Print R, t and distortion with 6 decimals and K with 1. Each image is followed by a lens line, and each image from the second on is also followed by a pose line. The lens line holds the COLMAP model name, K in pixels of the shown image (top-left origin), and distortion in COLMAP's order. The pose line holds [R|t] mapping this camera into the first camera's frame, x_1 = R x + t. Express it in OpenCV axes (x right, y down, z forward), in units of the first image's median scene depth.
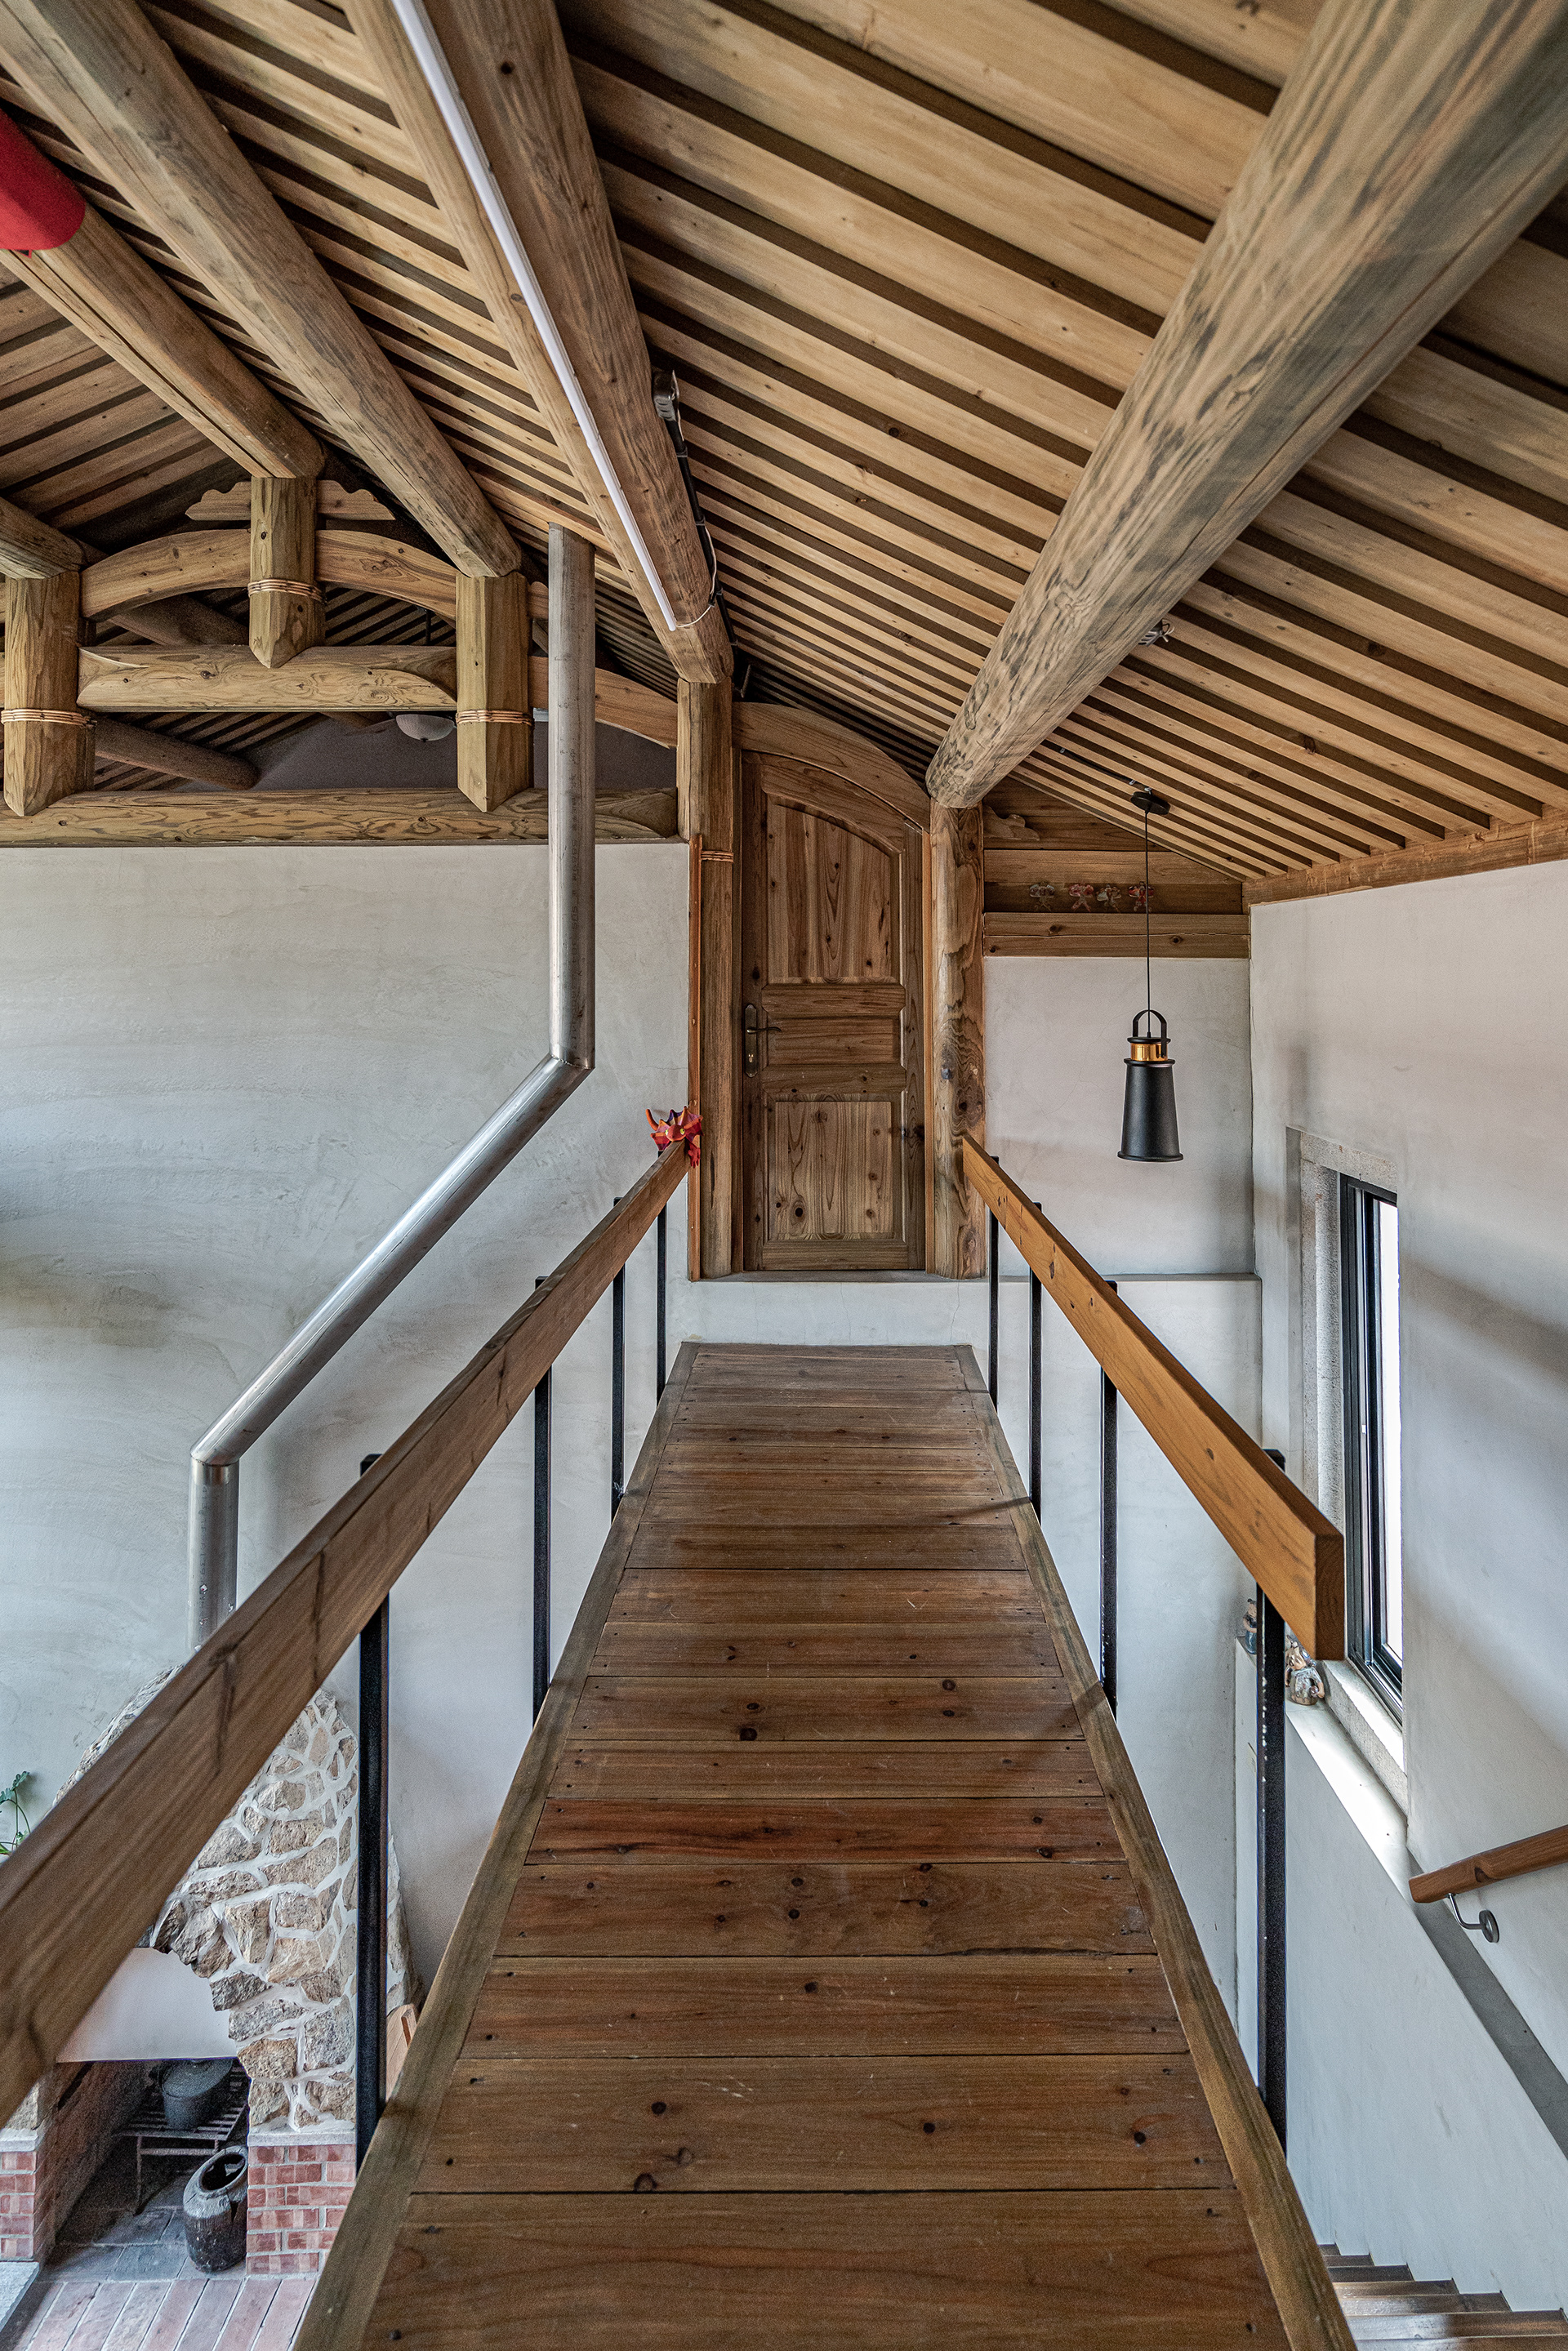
lens RADIAL K [[1186.3, 0, 829.1], [0, 1186.3, 928.9], [0, 0, 1]] dist [-0.002719, 0.001668]
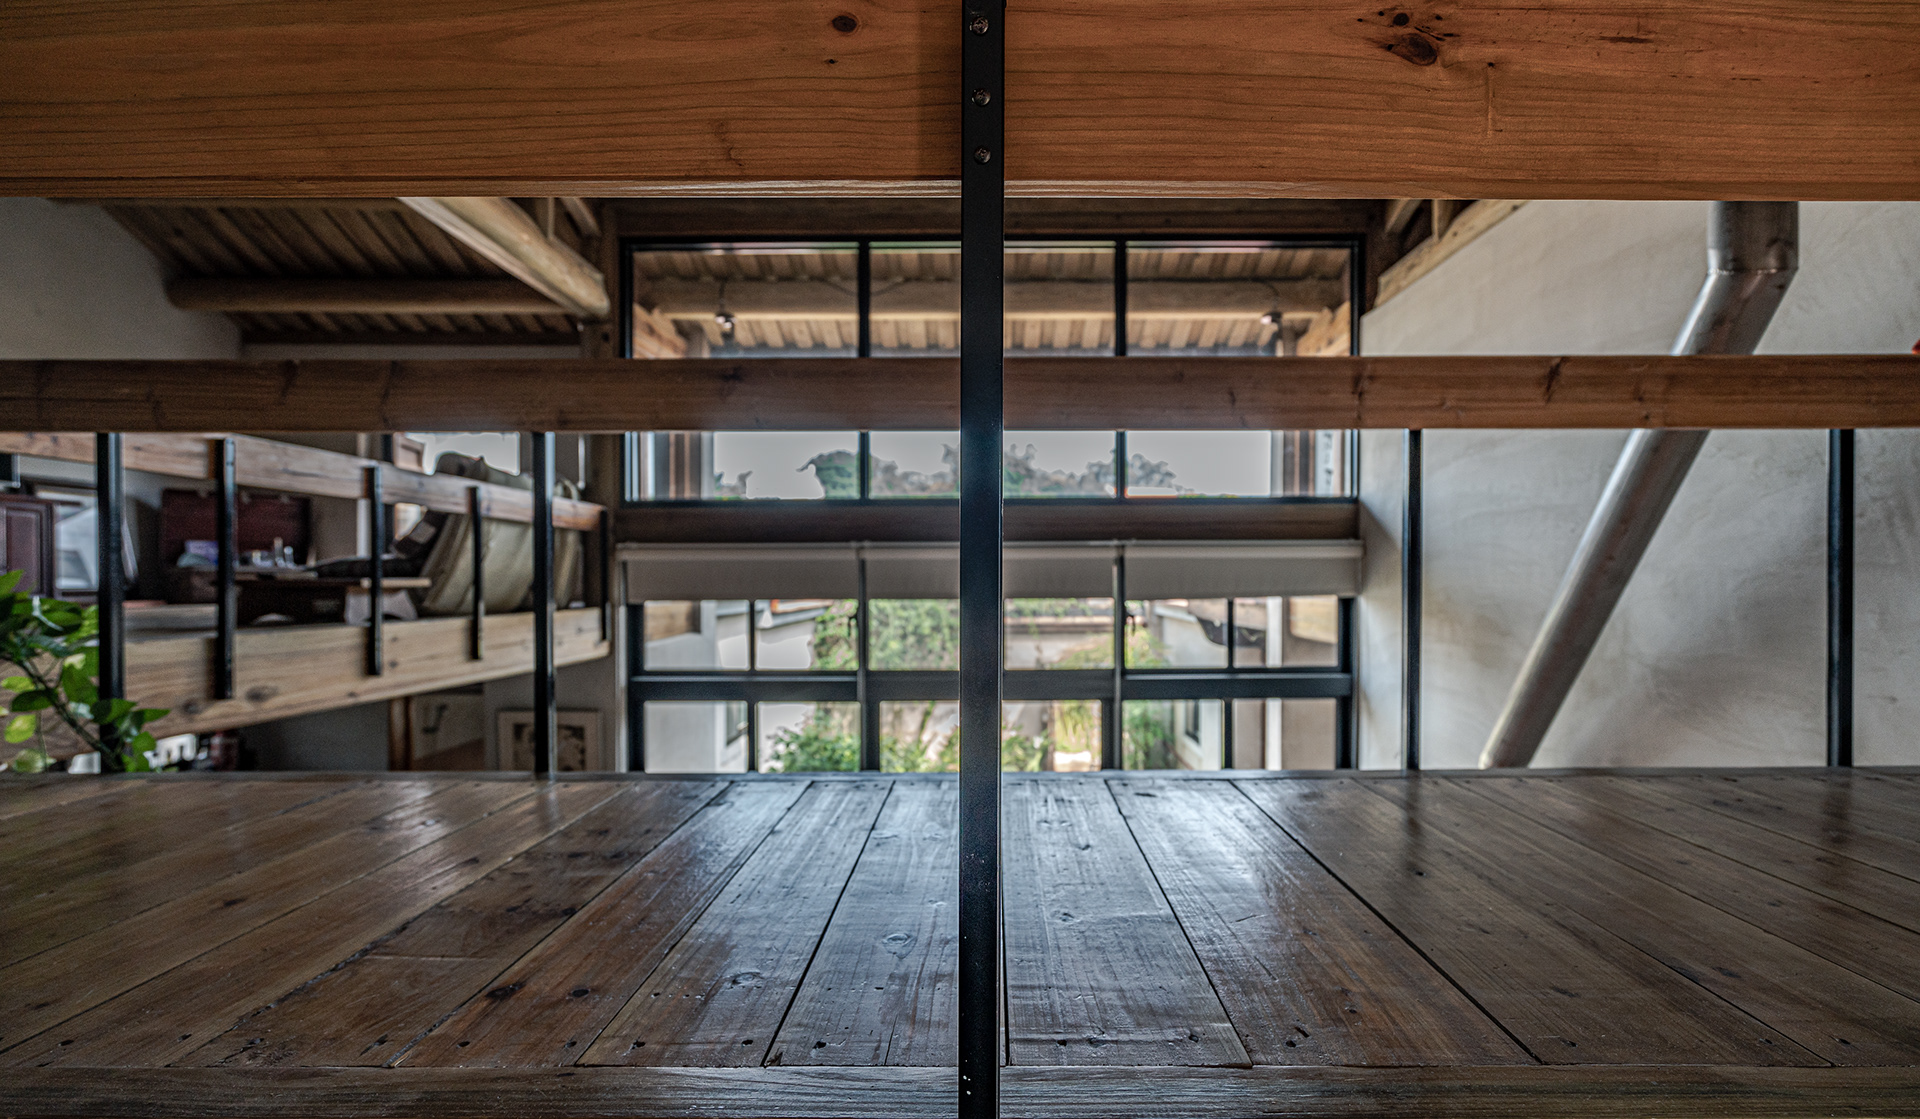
lens RADIAL K [[864.3, 0, 981.1], [0, 864.3, 589.7], [0, 0, 1]] dist [-0.014787, -0.000574]
pose [[-0.025410, 0.005926, -0.999660, 0.250538], [0.039322, 0.999214, 0.004924, 0.247407], [0.998903, -0.039183, -0.025623, 0.519614]]
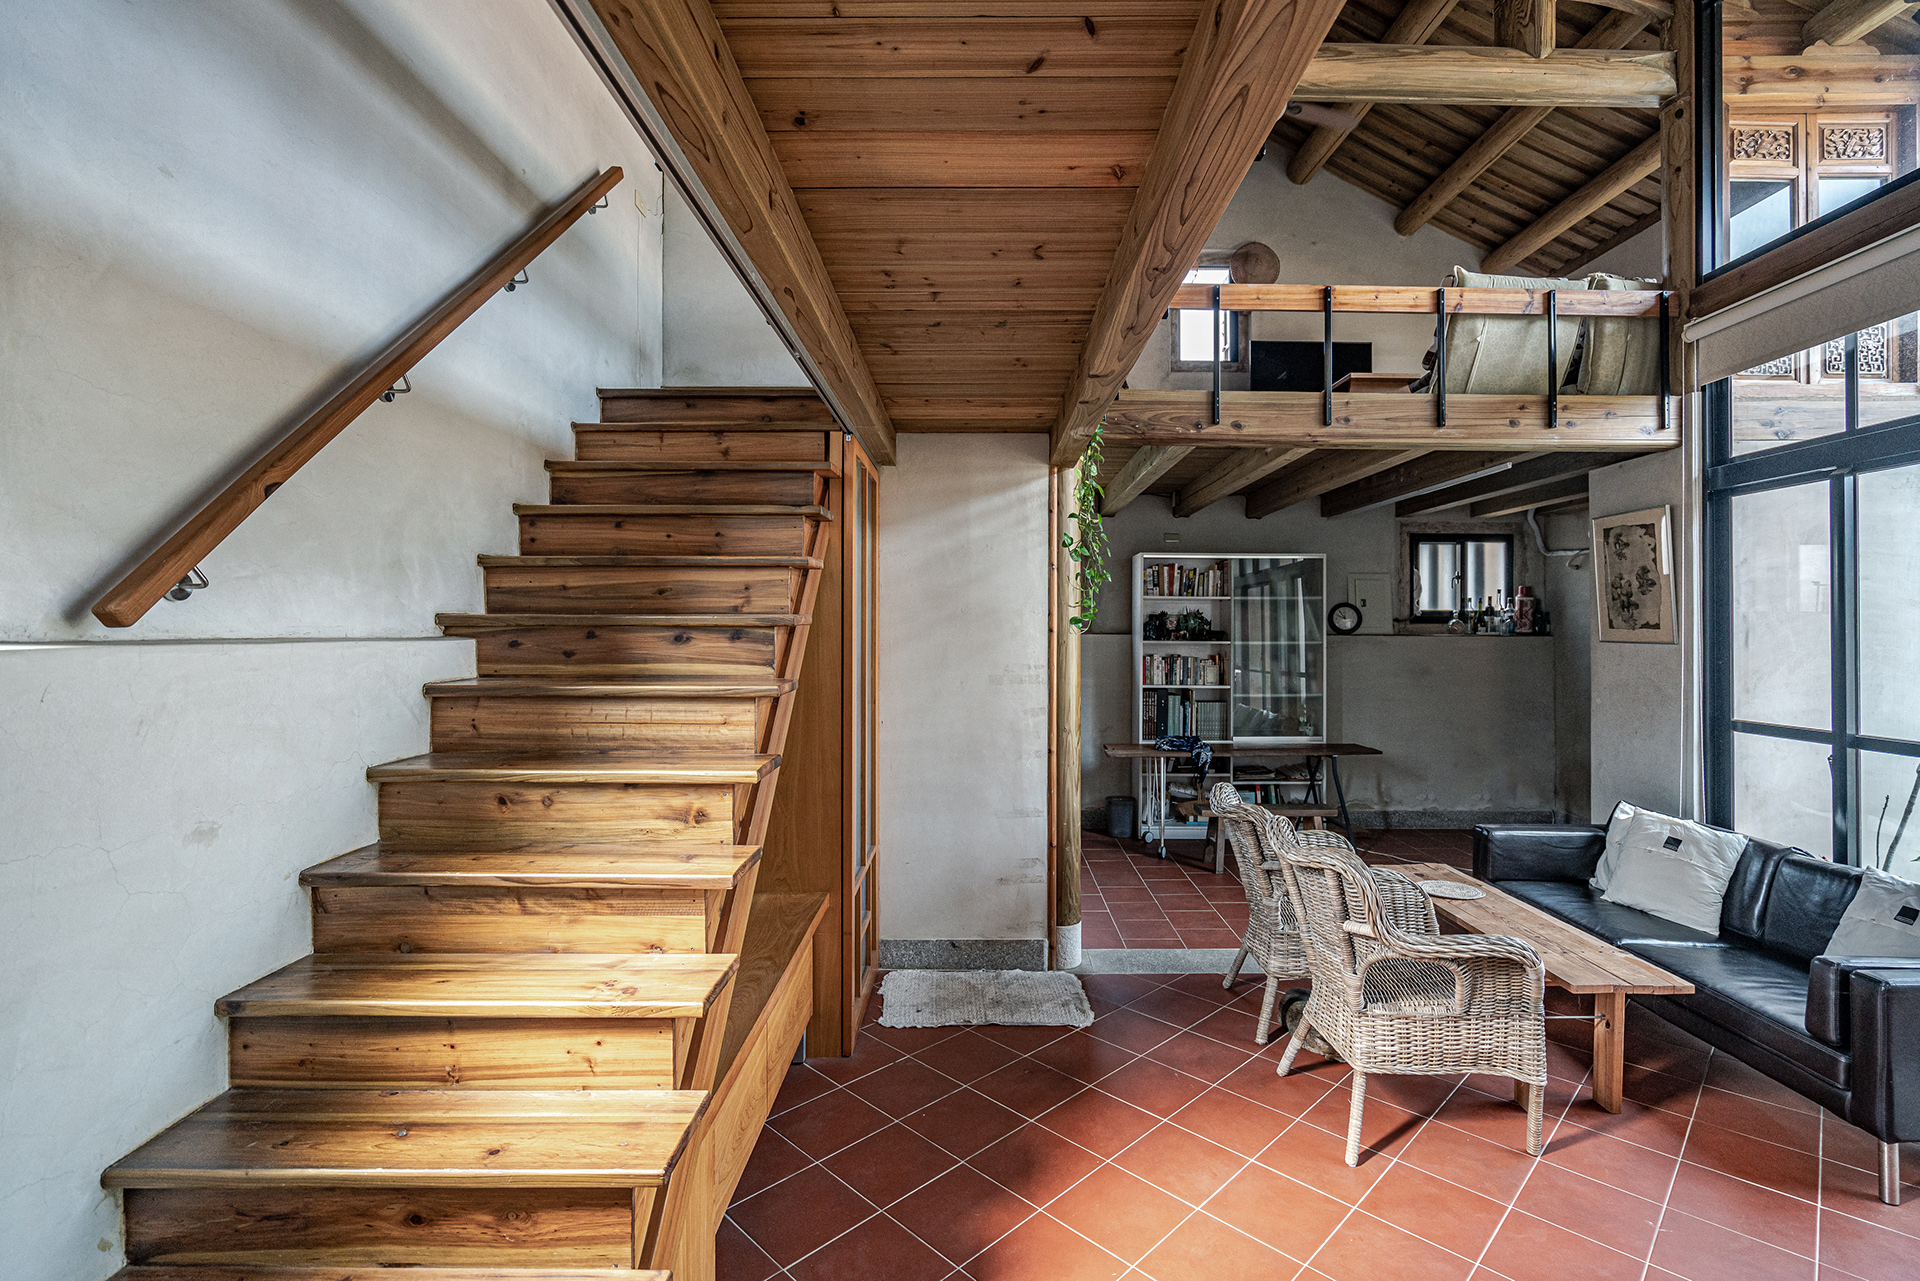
lens RADIAL K [[864.0, 0, 997.4], [0, 864.0, 625.5], [0, 0, 1]] dist [-0.006280, 0.003240]
pose [[-0.999915, -0.010076, 0.008309, -0.017060], [-0.010422, 0.999031, -0.042757, 0.580722], [-0.007870, -0.042840, -0.999051, 1.037197]]
